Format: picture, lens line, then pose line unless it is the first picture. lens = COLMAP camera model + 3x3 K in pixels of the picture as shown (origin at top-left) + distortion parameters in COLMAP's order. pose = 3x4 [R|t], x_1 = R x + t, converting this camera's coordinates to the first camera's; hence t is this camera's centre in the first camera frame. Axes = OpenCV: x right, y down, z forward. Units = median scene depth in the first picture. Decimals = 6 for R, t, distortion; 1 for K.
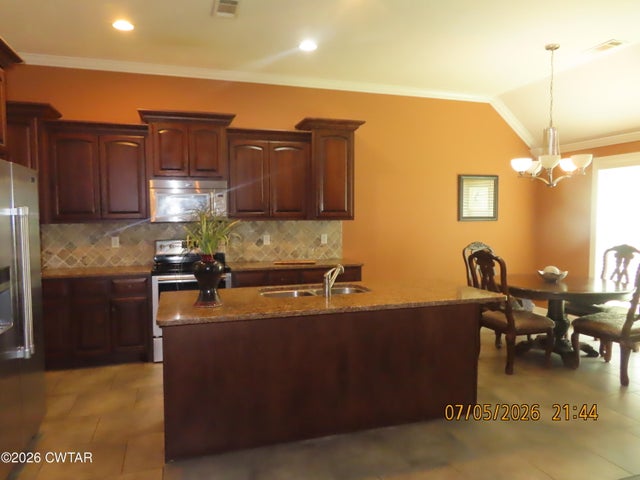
lens RADIAL K [[455.3, 0, 321.3], [0, 455.3, 236.8], [0, 0, 1]] dist [-0.004087, 0.001055]
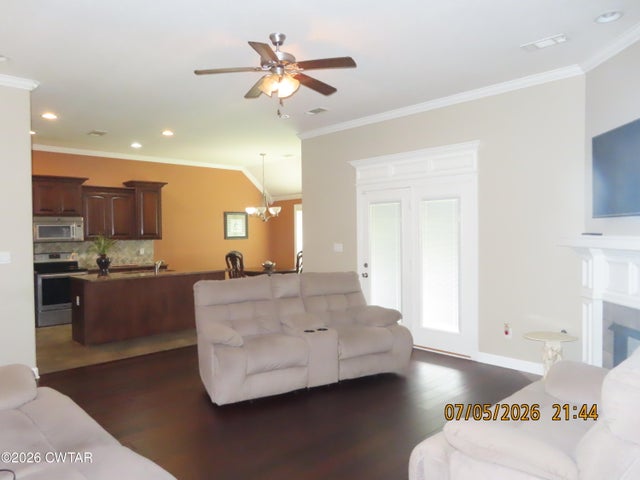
lens RADIAL K [[455.3, 0, 320.8], [0, 455.3, 234.1], [0, 0, 1]] dist [-0.004087, 0.001055]
pose [[0.901965, -0.011281, 0.431661, -0.130856], [0.032196, 0.998633, -0.041178, 0.033436], [-0.430606, 0.051039, 0.901096, -0.824037]]
